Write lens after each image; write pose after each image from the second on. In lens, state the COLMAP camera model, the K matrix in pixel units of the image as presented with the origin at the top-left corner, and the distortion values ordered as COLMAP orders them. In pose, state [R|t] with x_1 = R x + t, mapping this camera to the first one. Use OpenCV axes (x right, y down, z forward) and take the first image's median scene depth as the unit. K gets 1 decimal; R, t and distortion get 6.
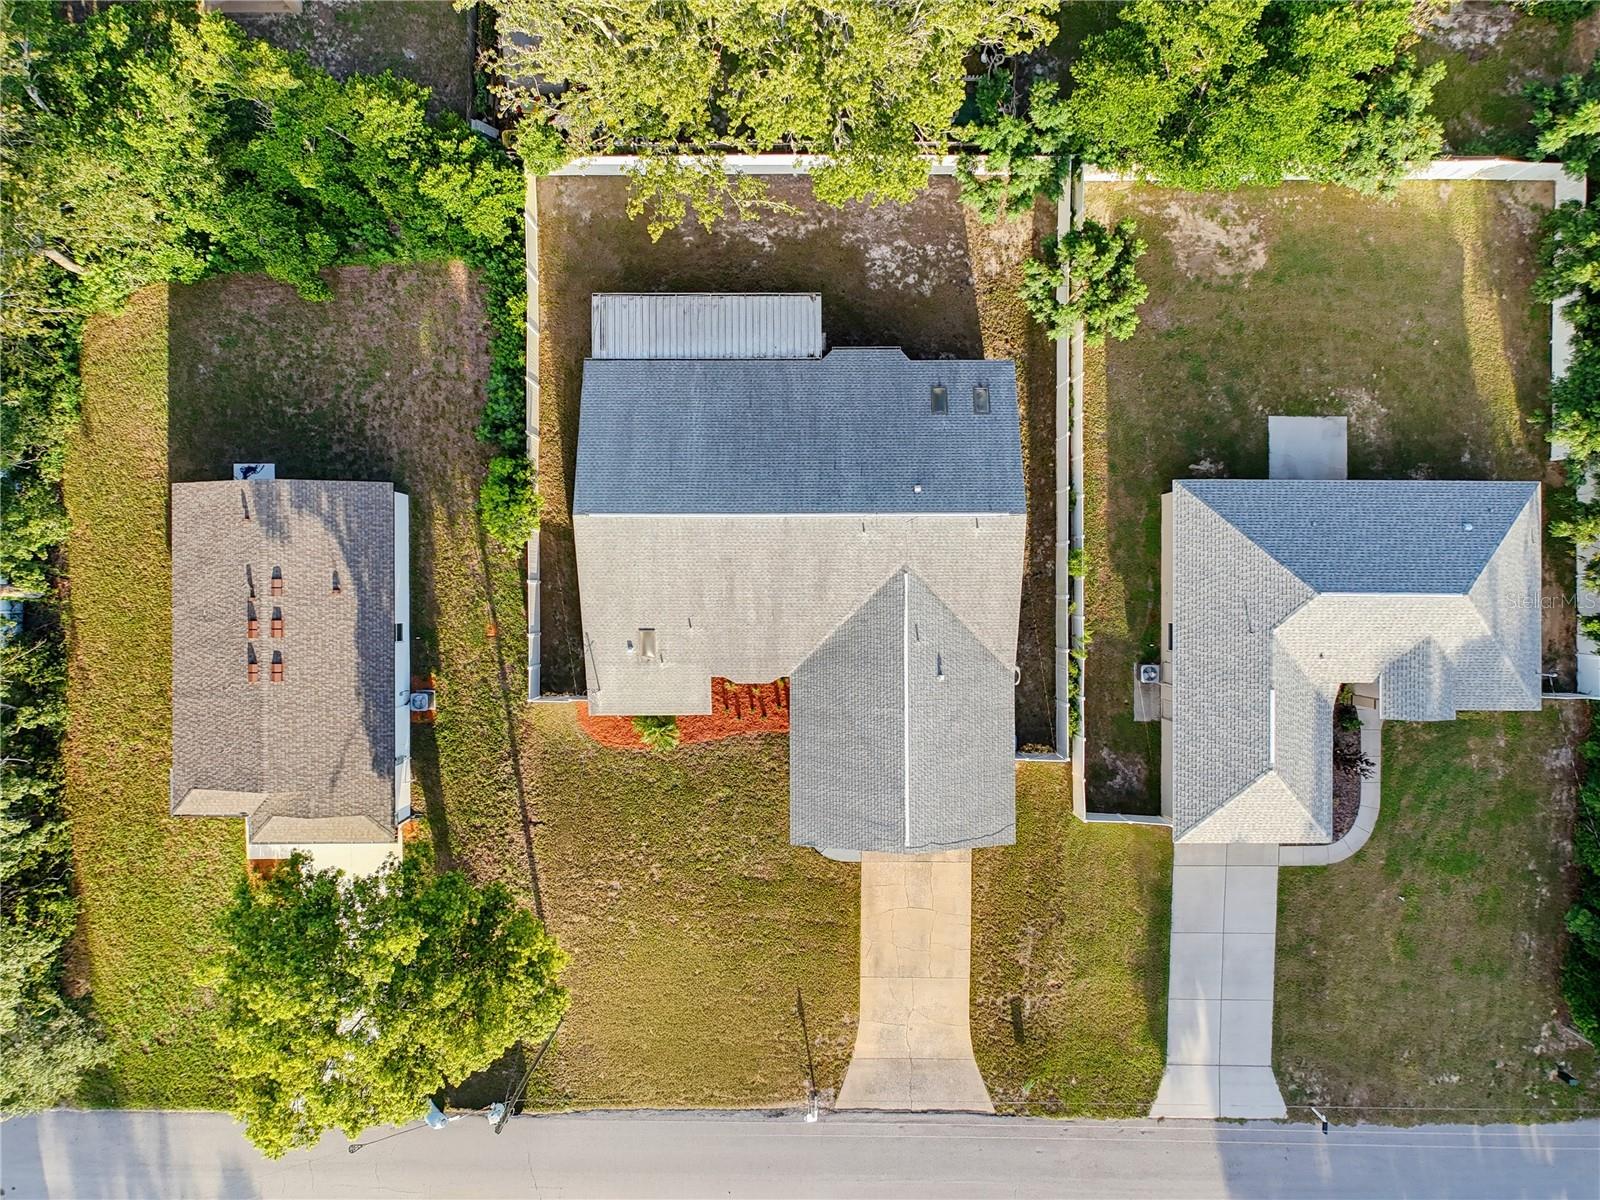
lens RADIAL K [[975.0, 0, 800.4], [0, 975.0, 591.1], [0, 0, 1]] dist [0.017559, -0.026278]
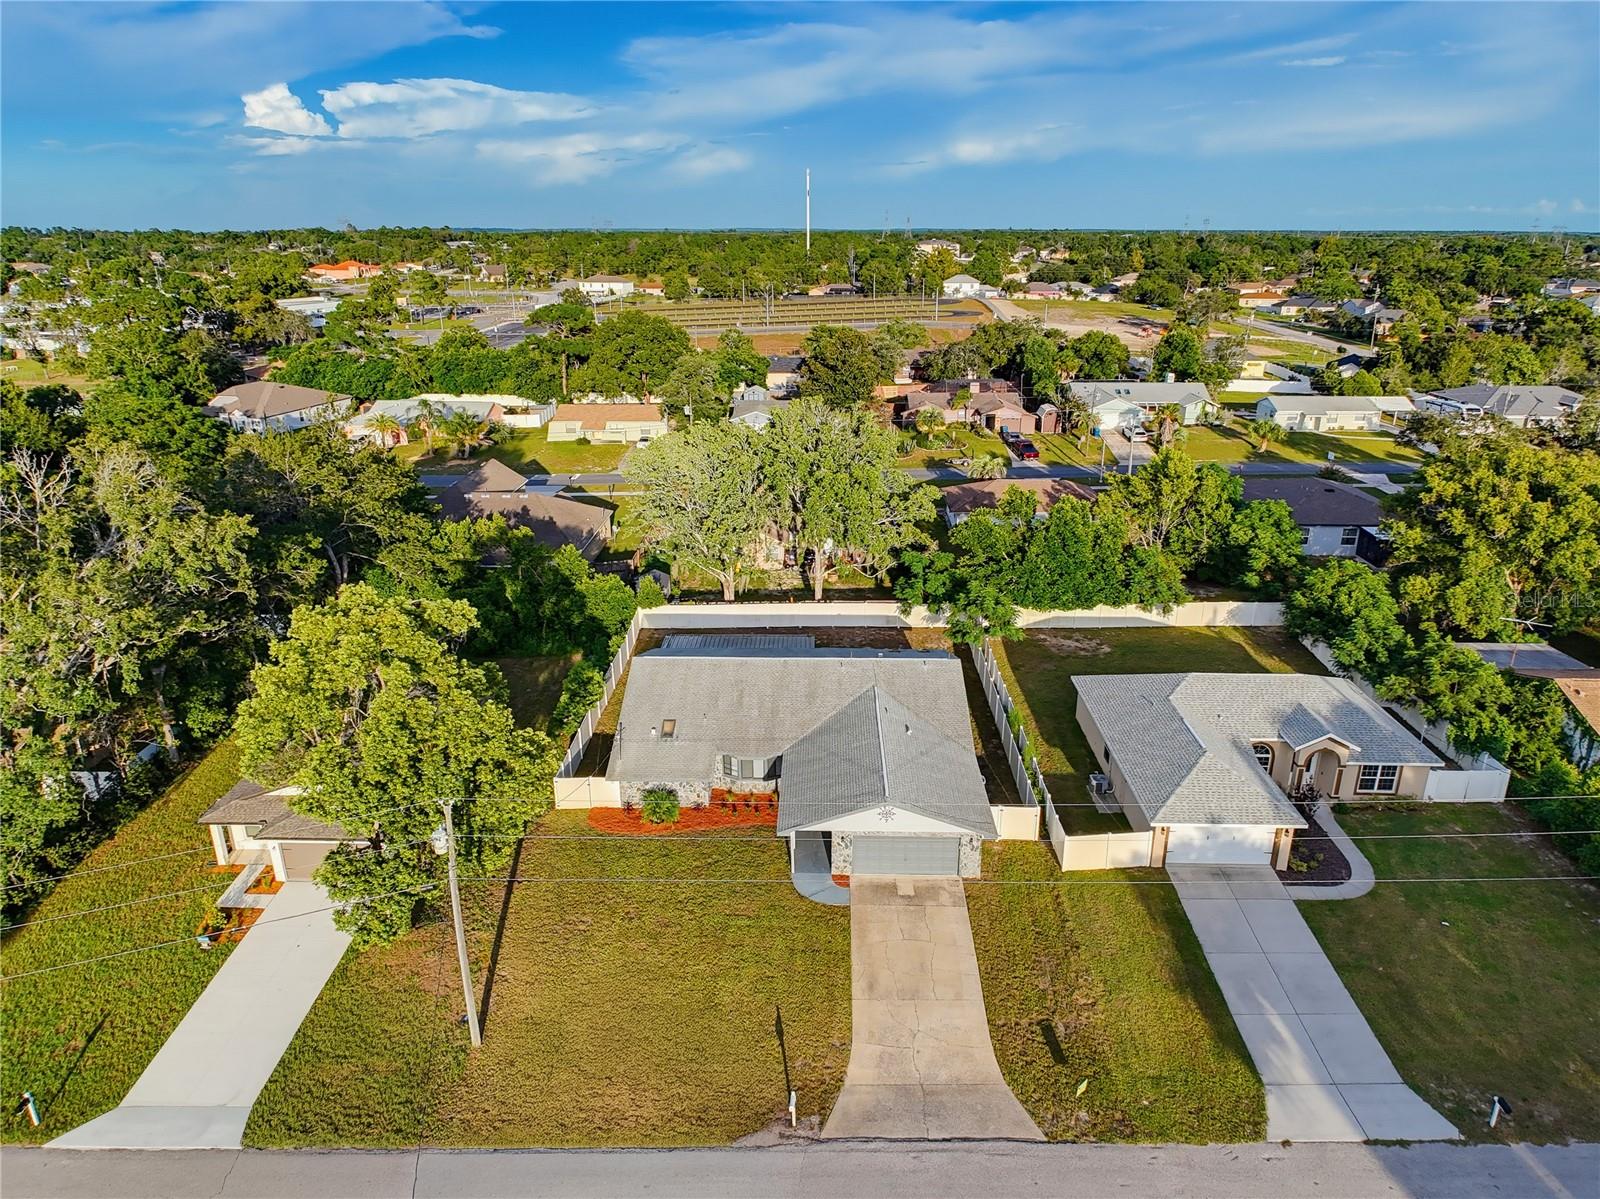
lens RADIAL K [[997.9, 0, 800.0], [0, 997.9, 599.5], [0, 0, 1]] dist [0.018343, -0.035541]
pose [[0.999519, -0.002953, -0.030880, 0.044843], [-0.027918, 0.348345, -0.936951, 1.093769], [0.013524, 0.937362, 0.348094, 0.385566]]
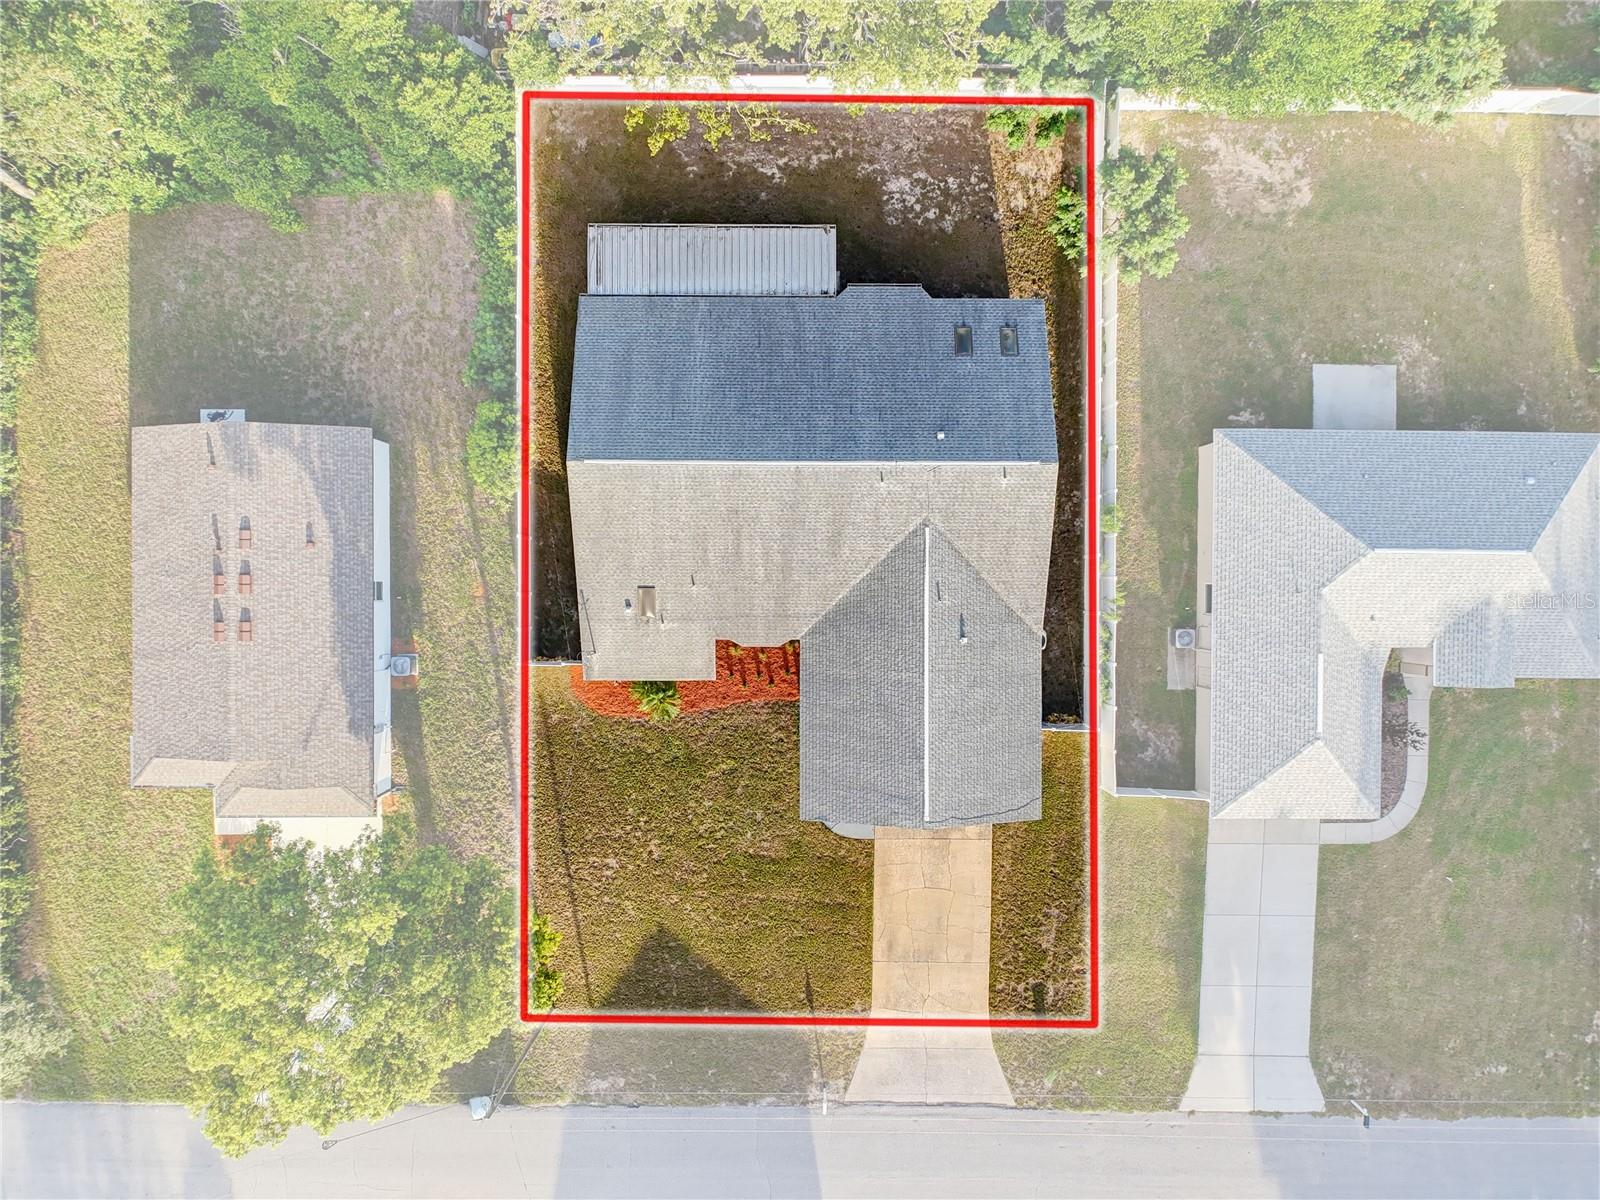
lens RADIAL K [[975.0, 0, 800.4], [0, 975.0, 591.1], [0, 0, 1]] dist [0.017559, -0.026278]
pose [[0.999957, 0.004494, 0.008053, -0.017491], [-0.004572, 0.999943, 0.009661, 0.031205], [-0.008009, -0.009697, 0.999921, 0.067821]]
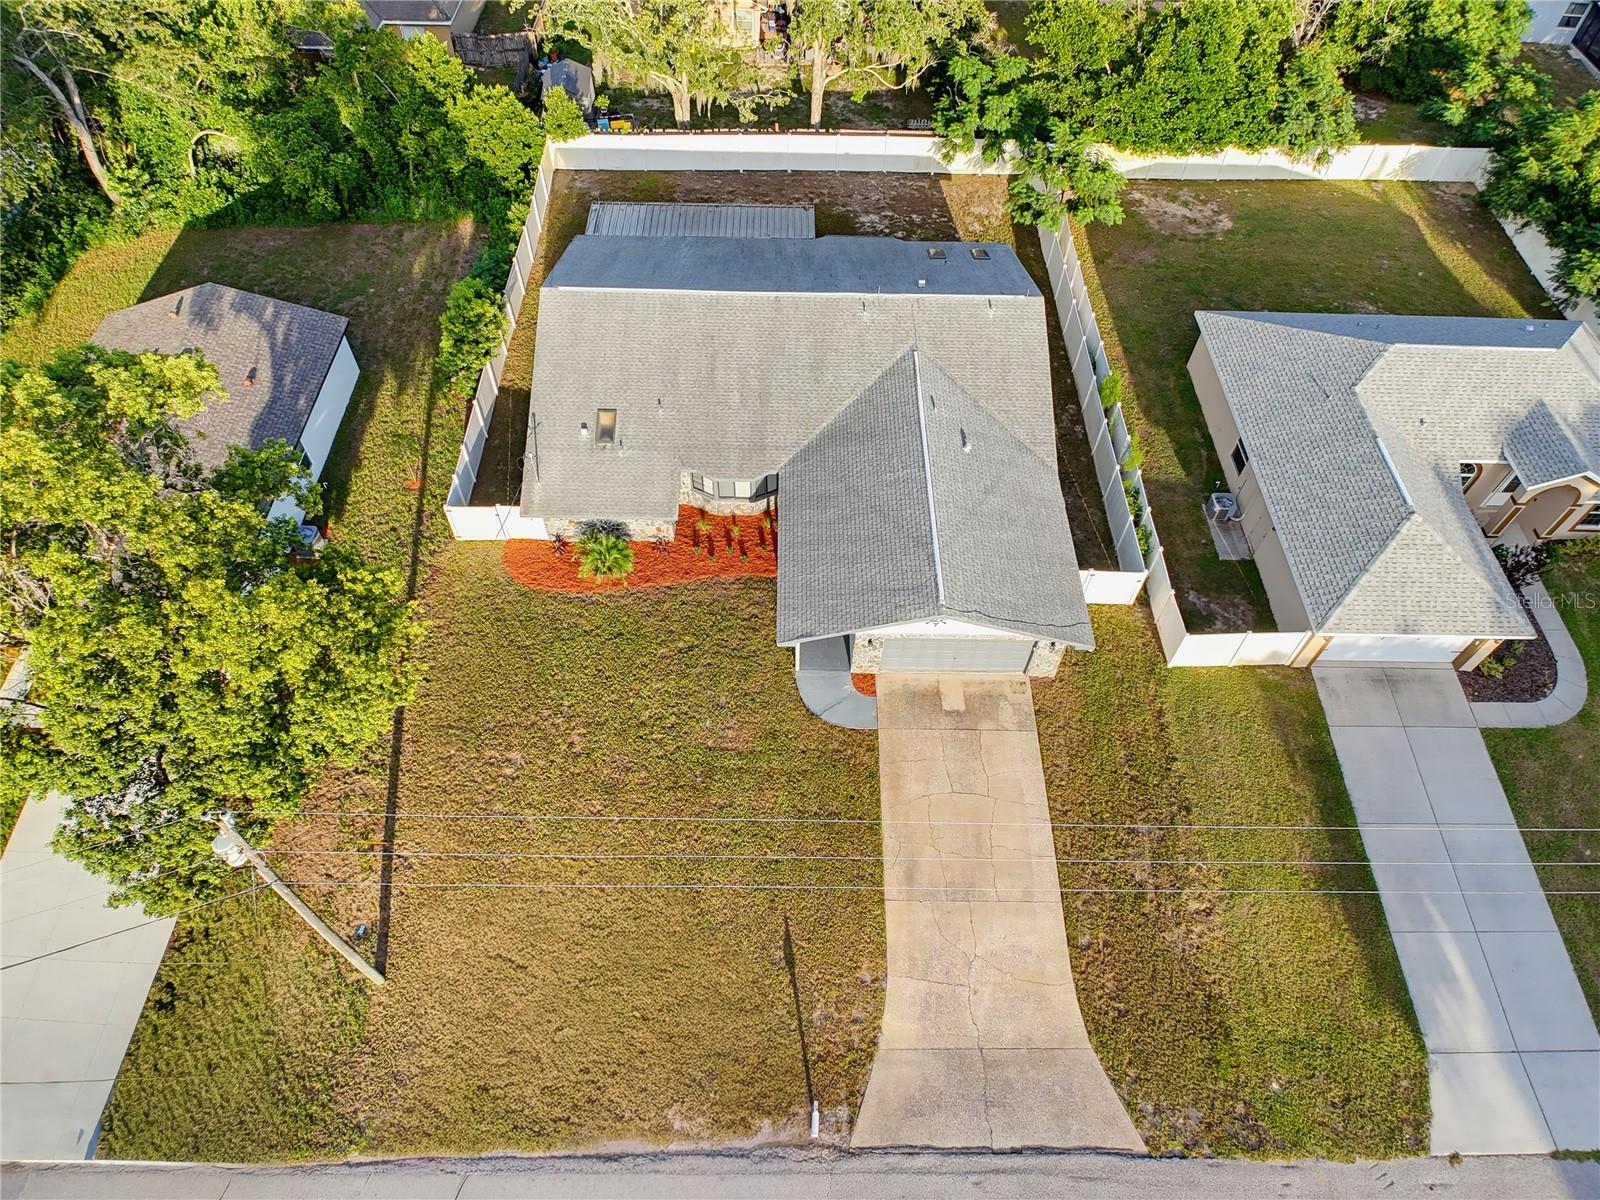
lens RADIAL K [[975.0, 0, 800.4], [0, 975.0, 591.1], [0, 0, 1]] dist [0.017559, -0.026278]
pose [[0.999880, 0.009450, 0.012297, -0.002040], [-0.000309, 0.804889, -0.593425, 0.612859], [-0.015505, 0.593350, 0.804795, 0.390708]]
